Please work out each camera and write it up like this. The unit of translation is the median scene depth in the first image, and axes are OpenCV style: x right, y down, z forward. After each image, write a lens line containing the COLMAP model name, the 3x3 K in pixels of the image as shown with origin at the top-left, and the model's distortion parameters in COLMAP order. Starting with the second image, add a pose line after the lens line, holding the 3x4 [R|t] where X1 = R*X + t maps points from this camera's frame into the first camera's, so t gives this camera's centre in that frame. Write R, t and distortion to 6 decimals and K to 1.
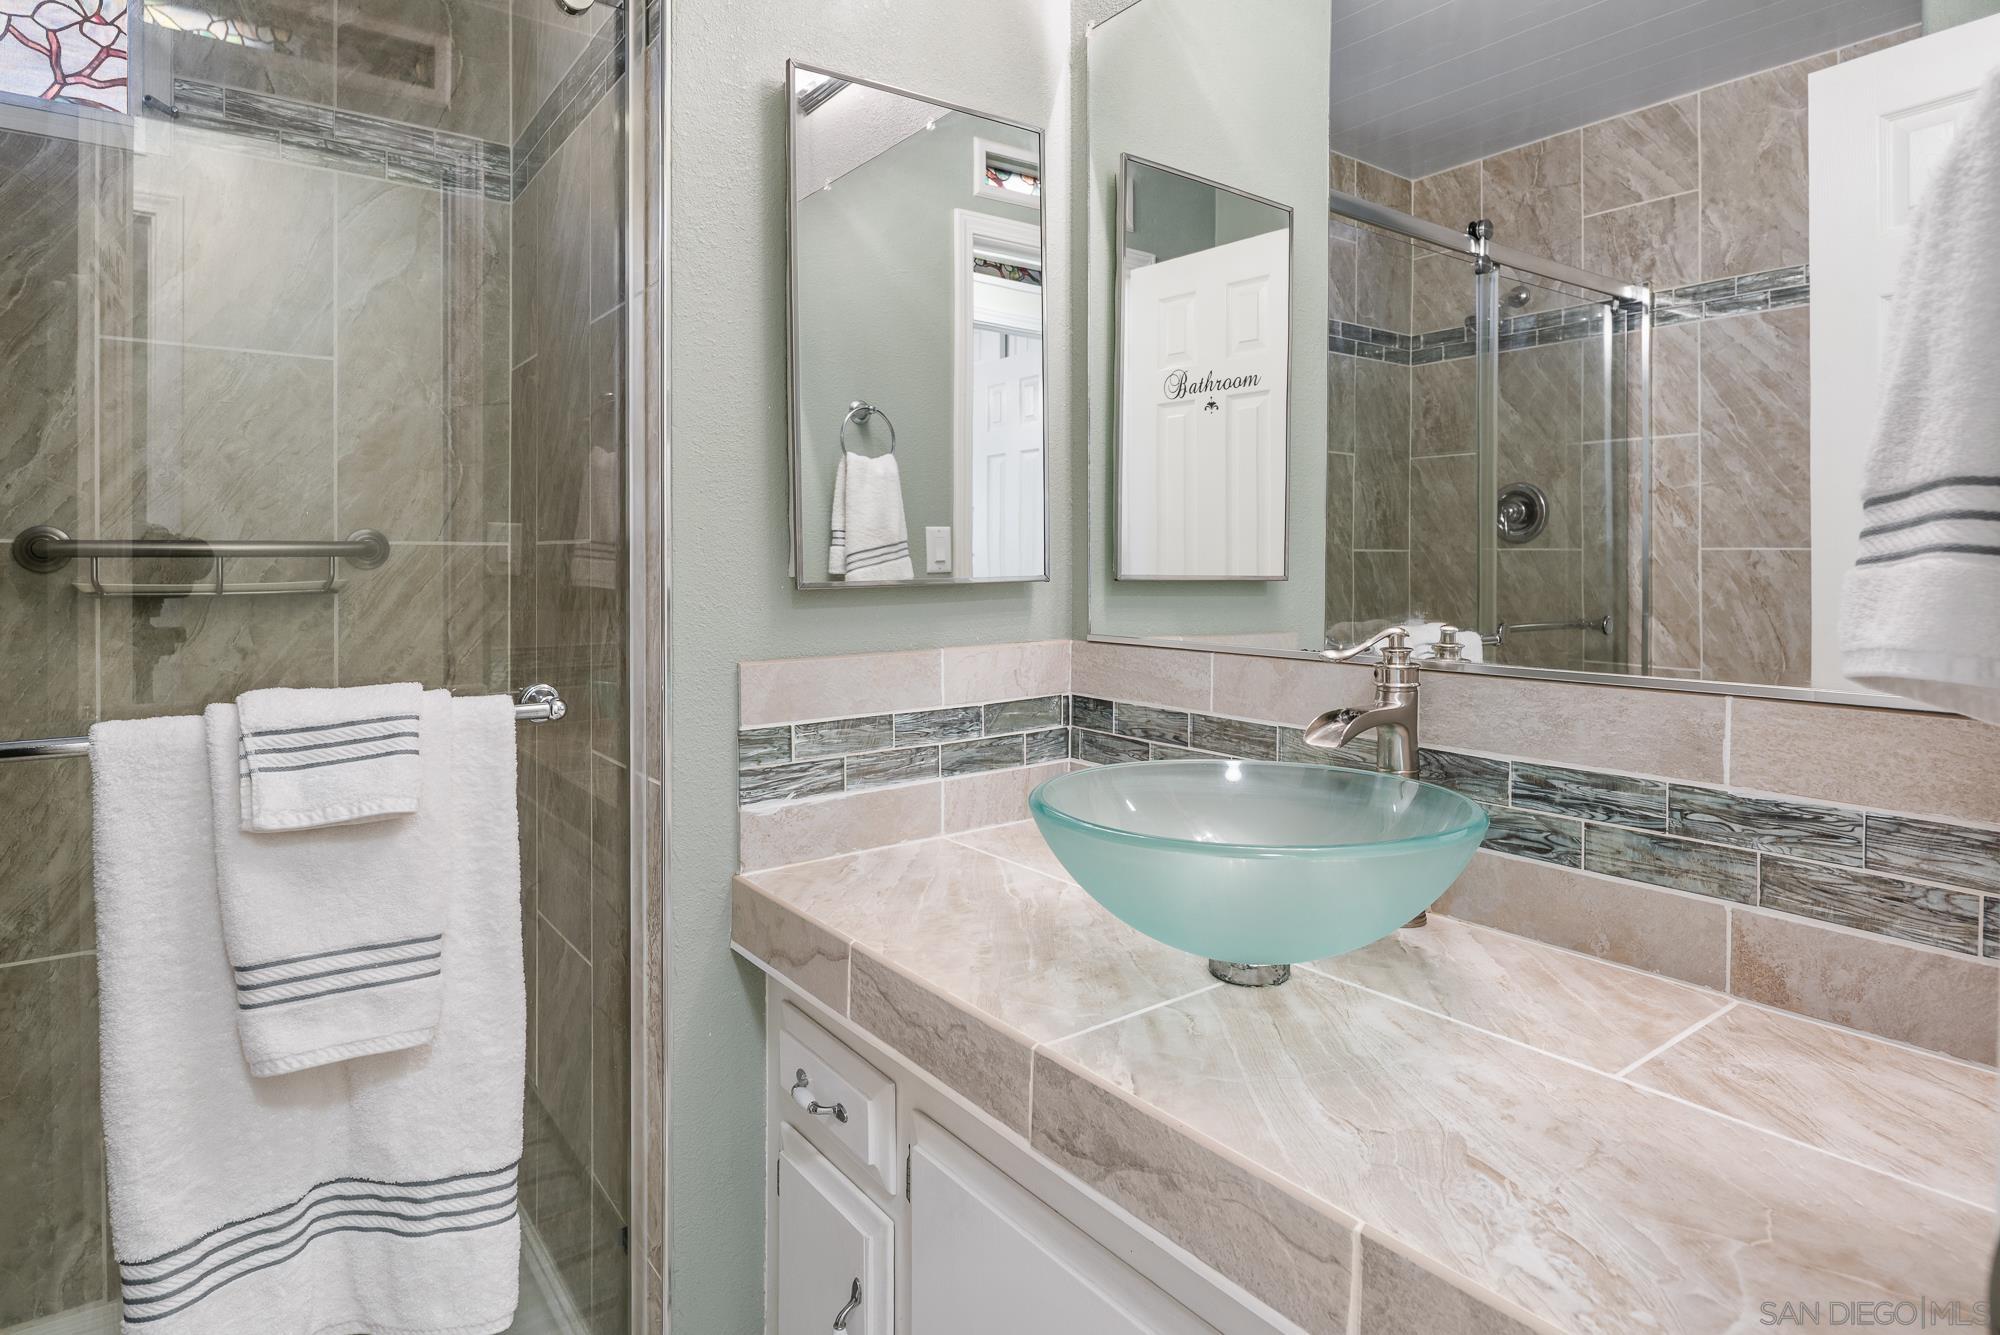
lens RADIAL K [[1089.3, 0, 976.8], [0, 1089.3, 572.6], [0, 0, 1]] dist [-0.005231, -0.002068]
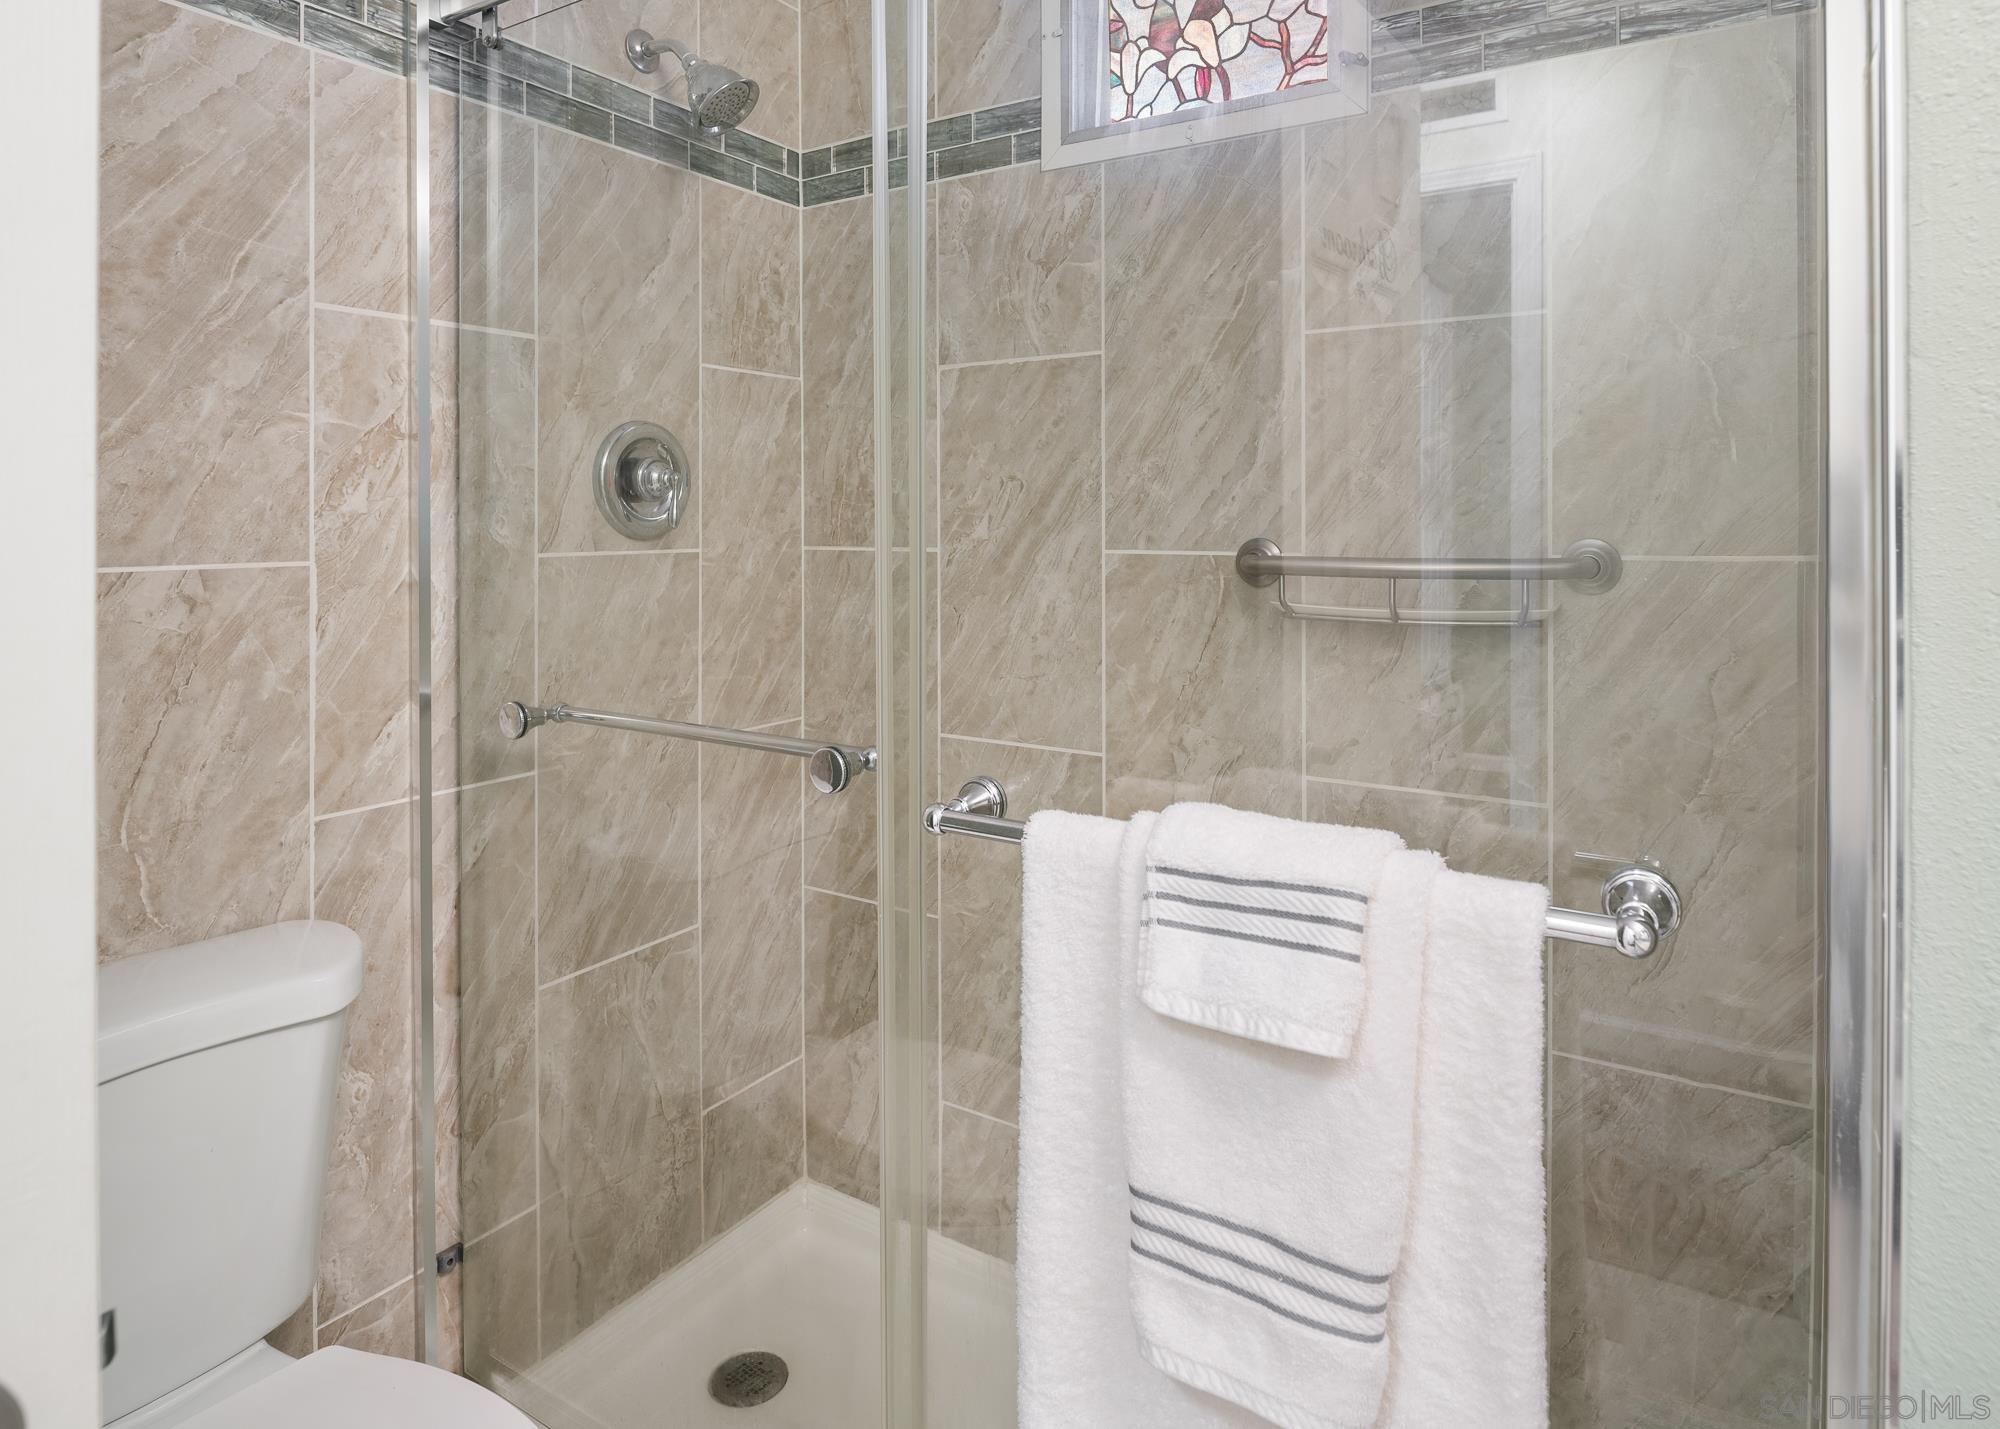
lens RADIAL K [[1168.5, 0, 985.2], [0, 1168.5, 523.5], [0, 0, 1]] dist [-0.004013, -0.001967]
pose [[0.370190, 0.000256, -0.928956, 0.013406], [-0.007489, 0.999968, -0.002709, -0.059381], [0.928926, 0.007960, 0.370180, 0.447433]]
